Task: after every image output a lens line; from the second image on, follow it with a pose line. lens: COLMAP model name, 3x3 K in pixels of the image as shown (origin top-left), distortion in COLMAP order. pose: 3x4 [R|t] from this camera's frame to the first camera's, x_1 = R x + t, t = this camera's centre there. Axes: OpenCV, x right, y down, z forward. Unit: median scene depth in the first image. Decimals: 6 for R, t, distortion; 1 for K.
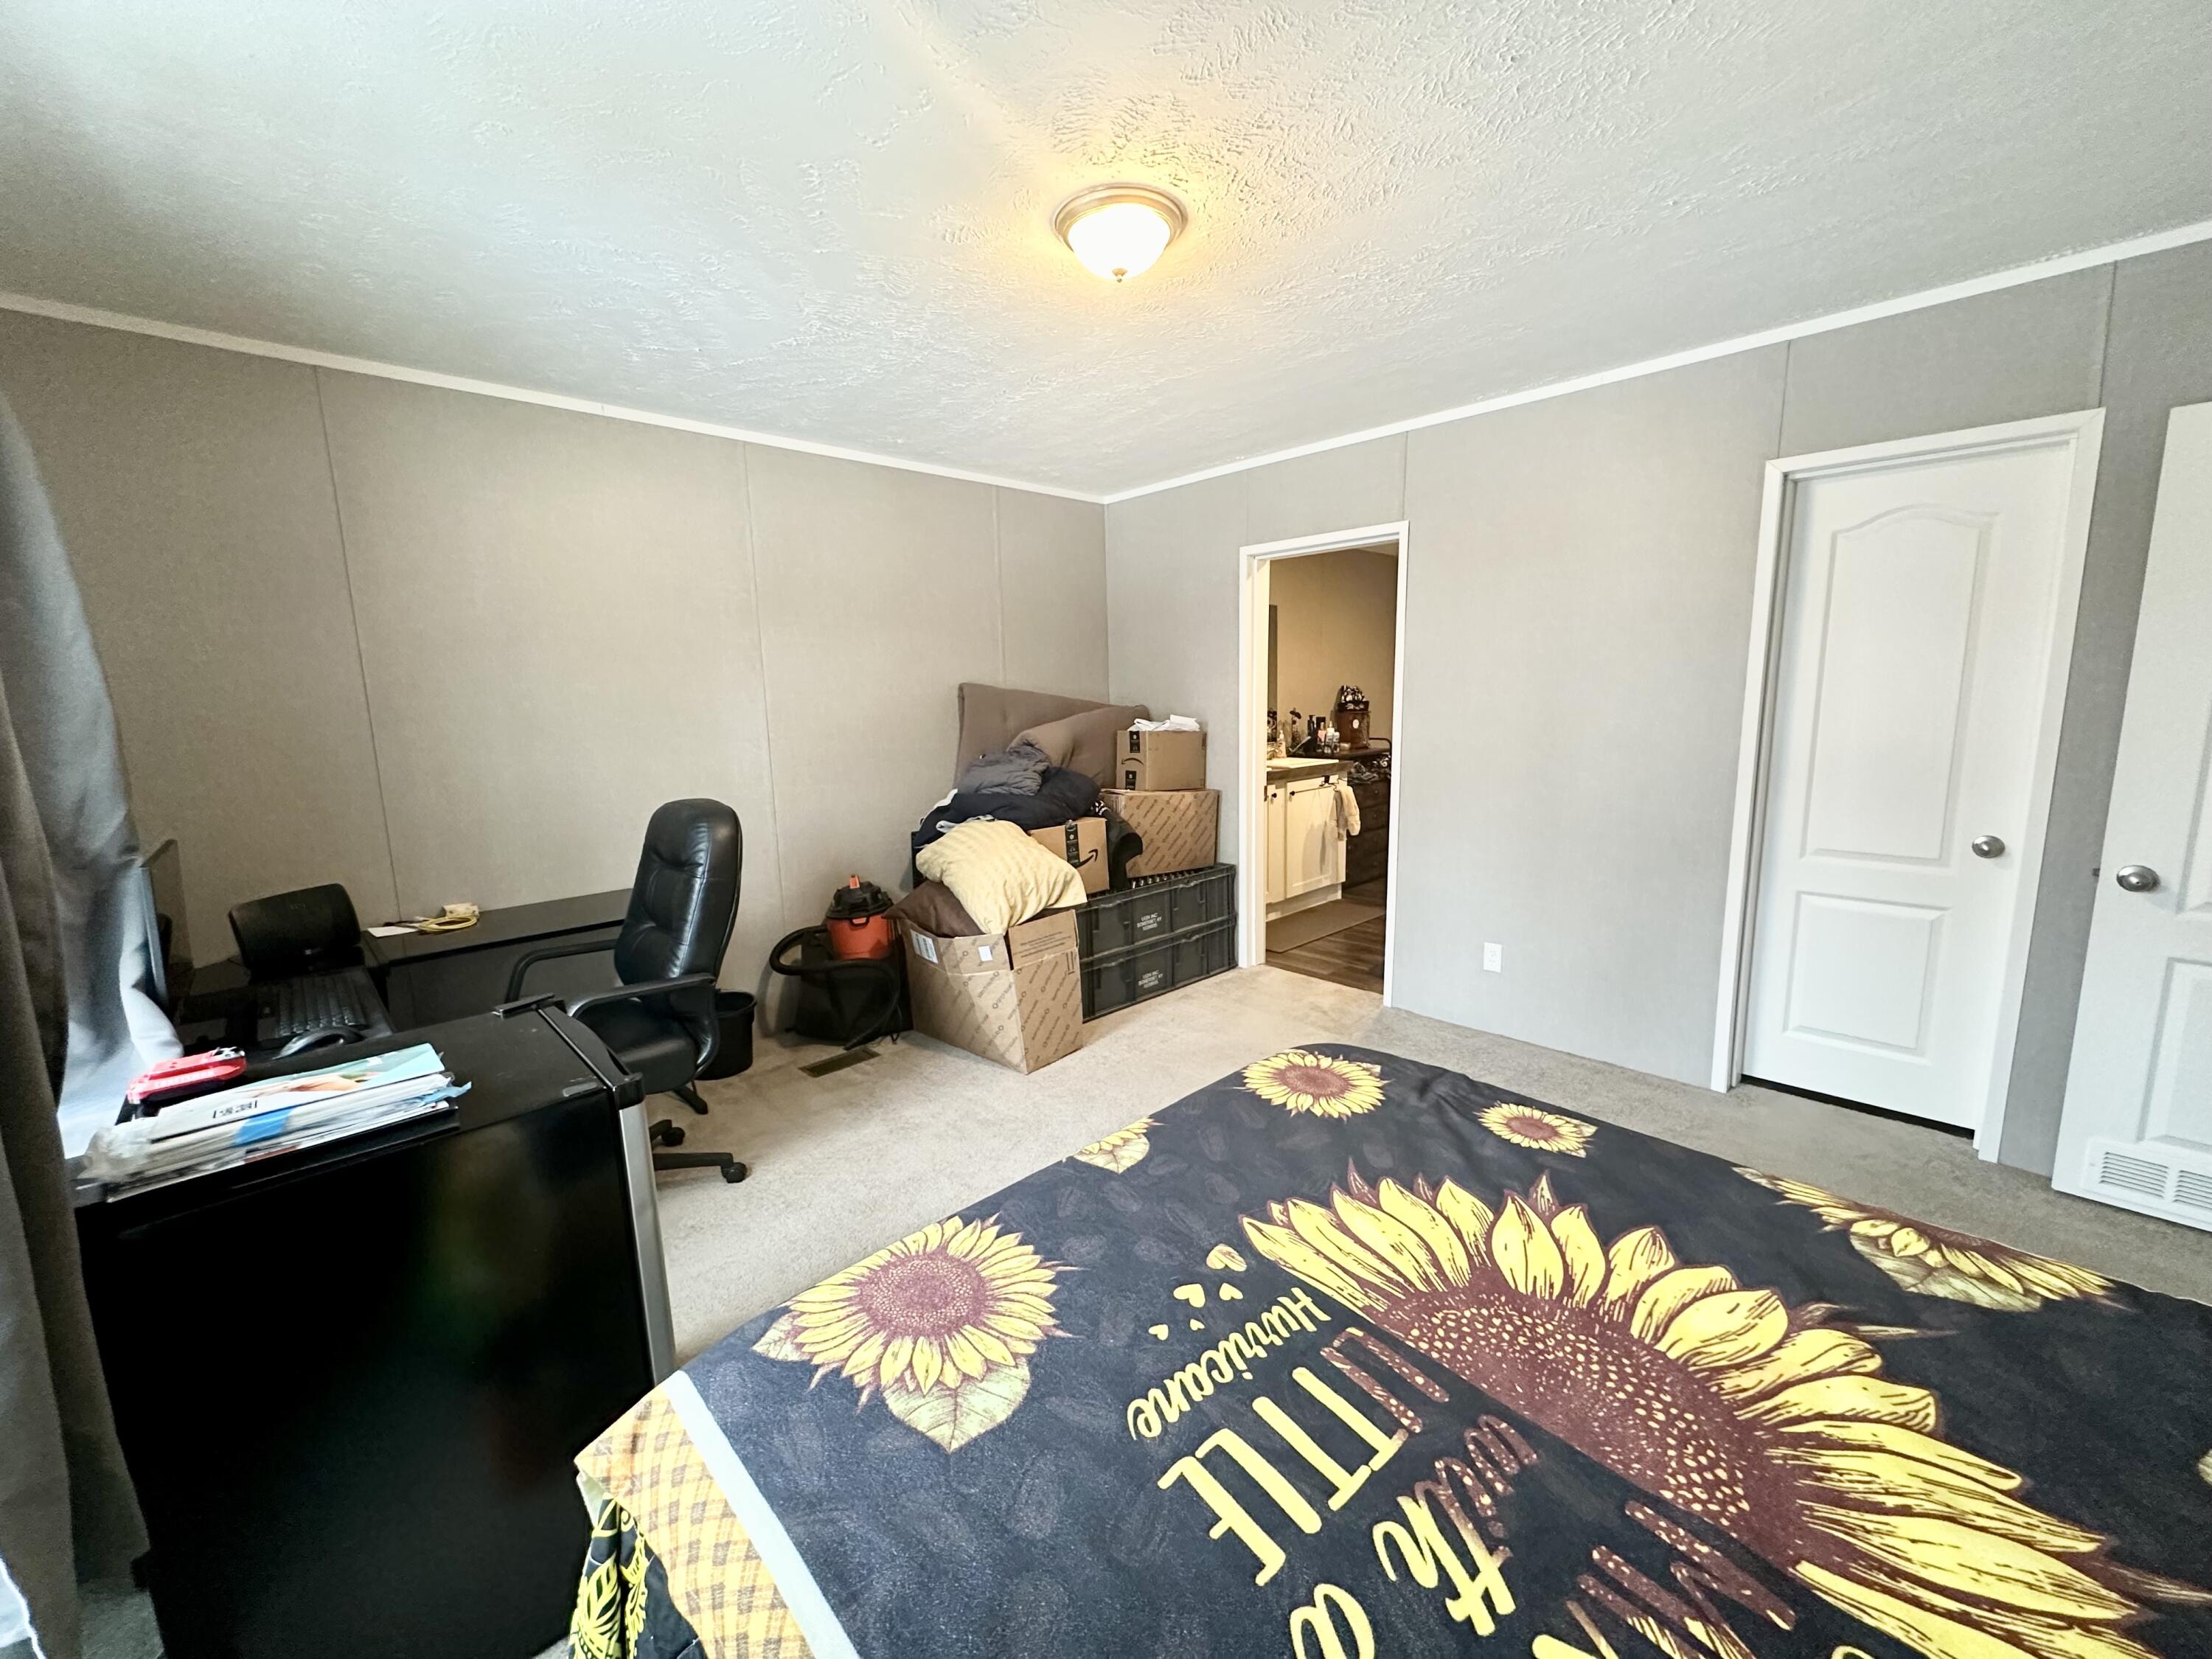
lens RADIAL K [[879.1, 0, 1107.8], [0, 879.1, 837.3], [0, 0, 1]] dist [-0.002599, 0.000251]
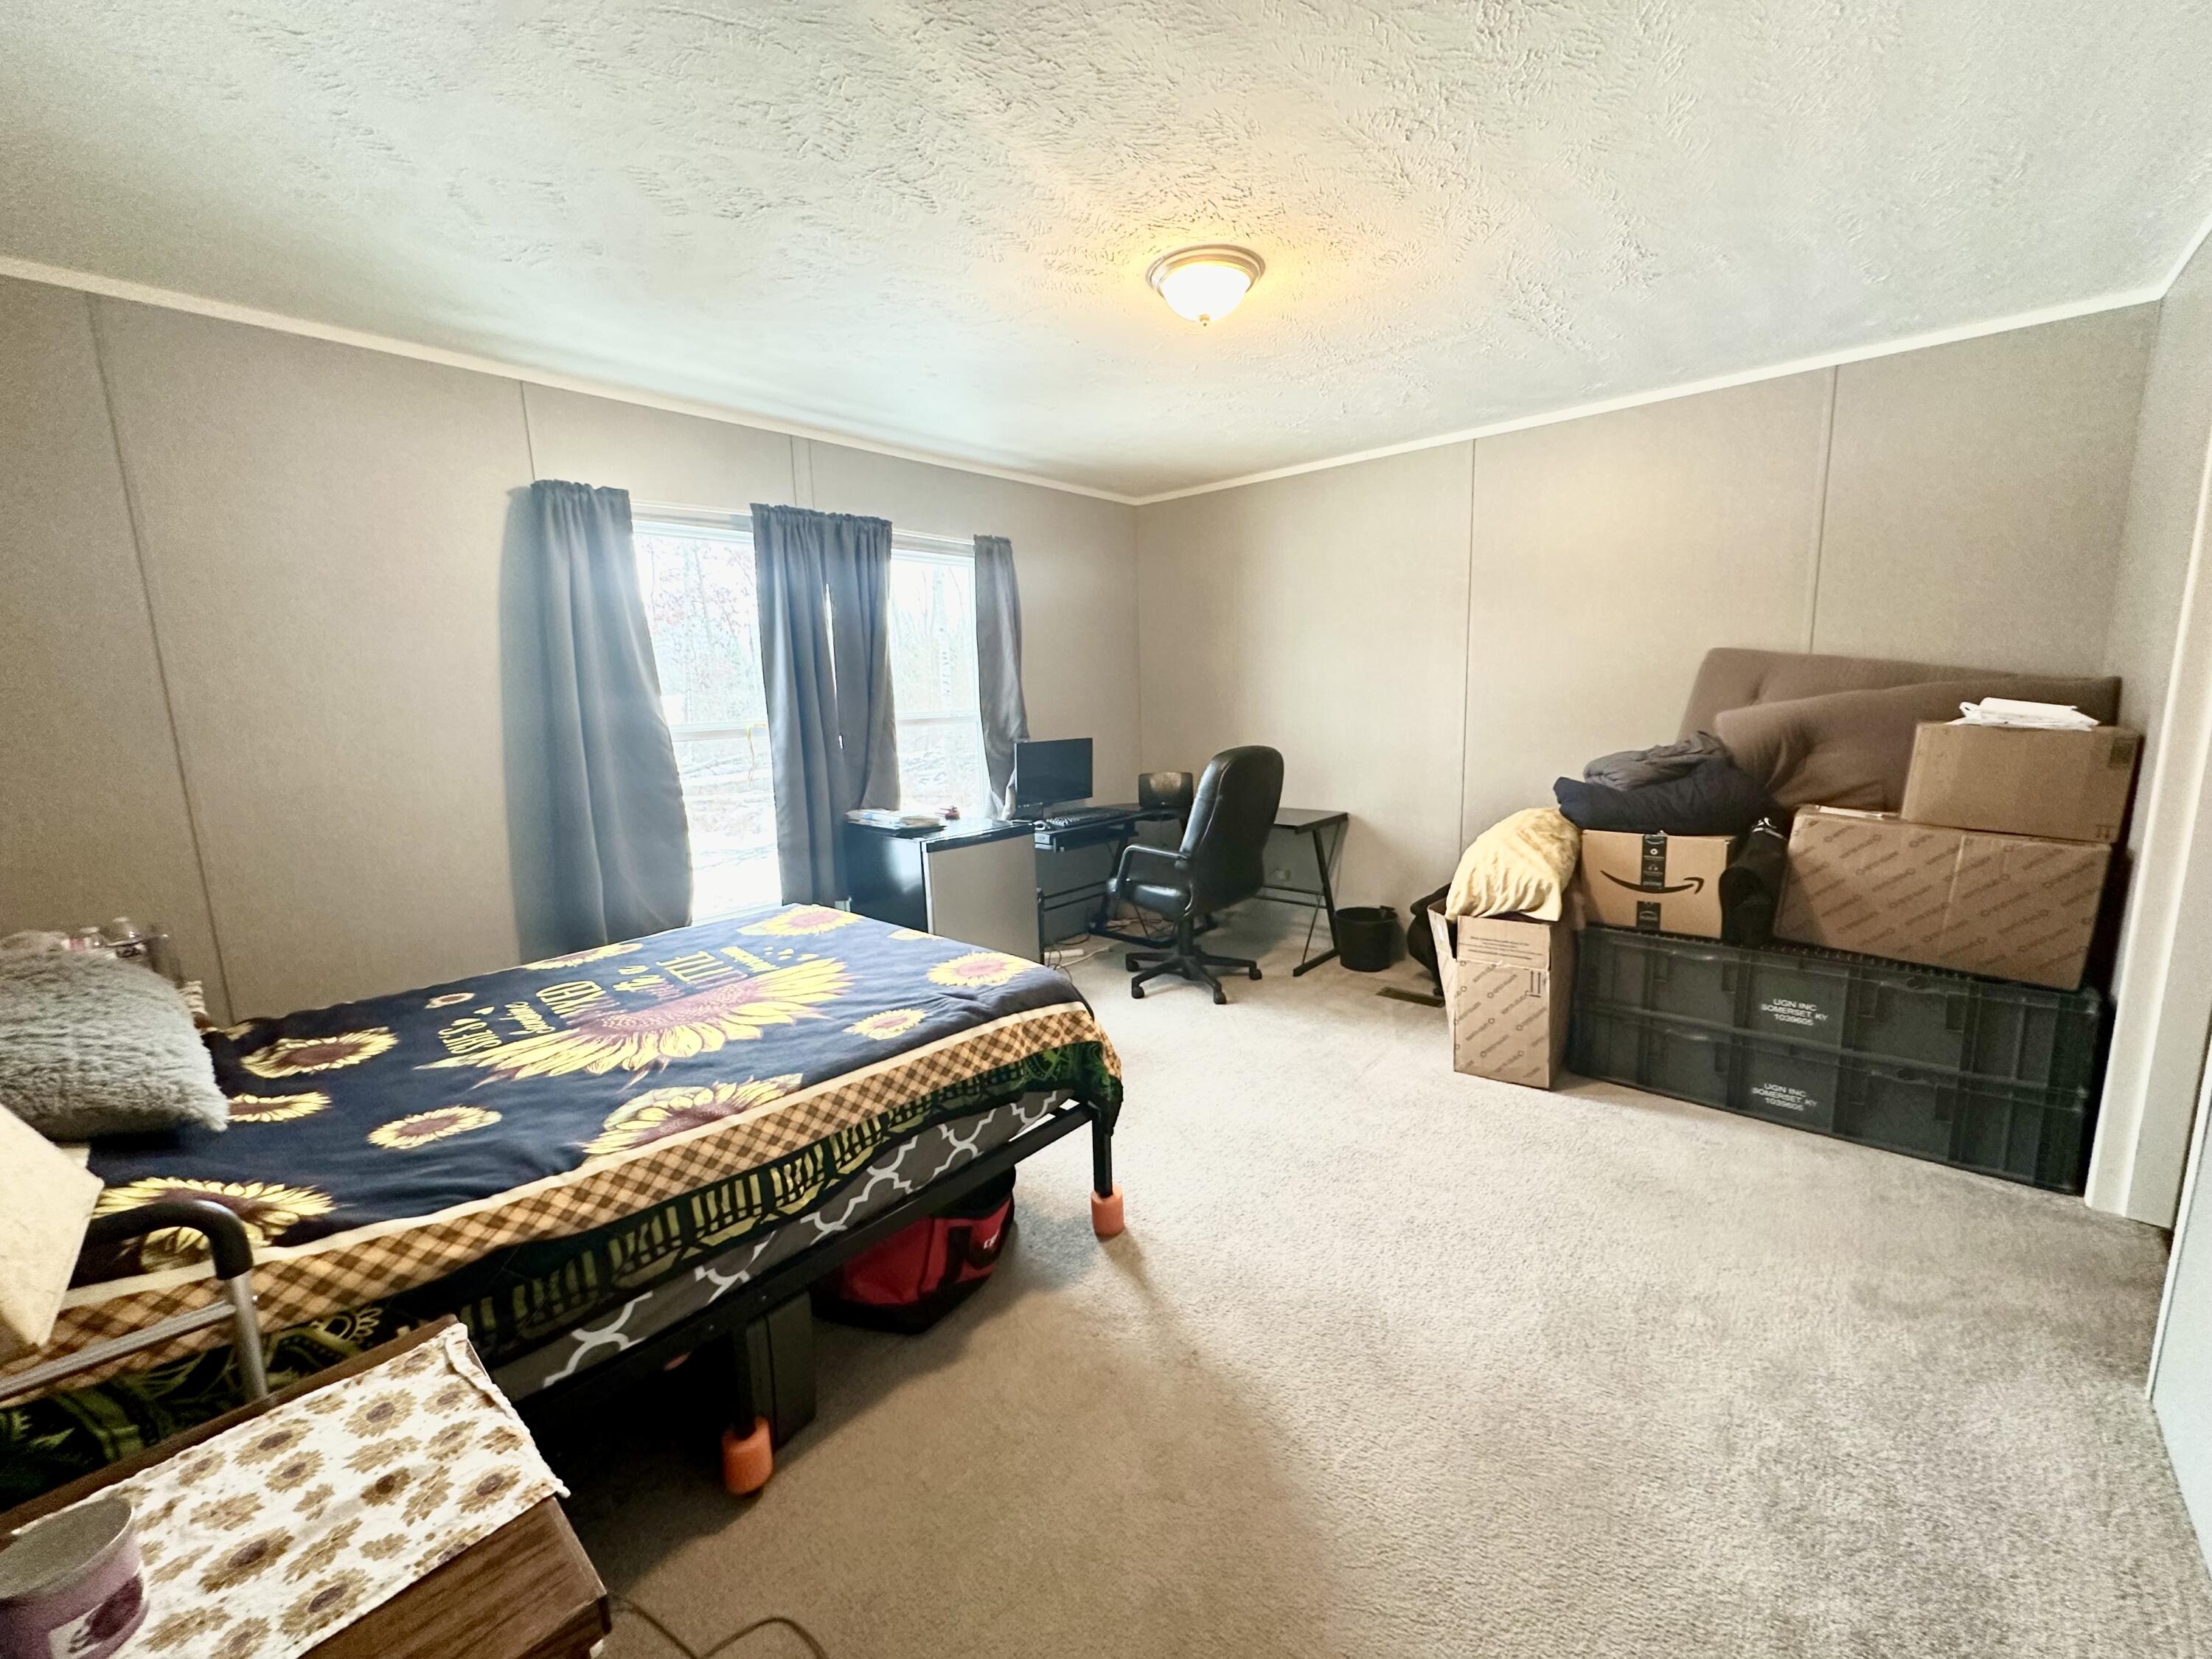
lens RADIAL K [[879.1, 0, 1114.4], [0, 879.1, 825.4], [0, 0, 1]] dist [-0.002599, 0.000251]
pose [[0.087847, 0.179477, -0.979832, 2.042231], [-0.134163, 0.976804, 0.166894, -0.268821], [0.987058, 0.116796, 0.109888, 1.327474]]
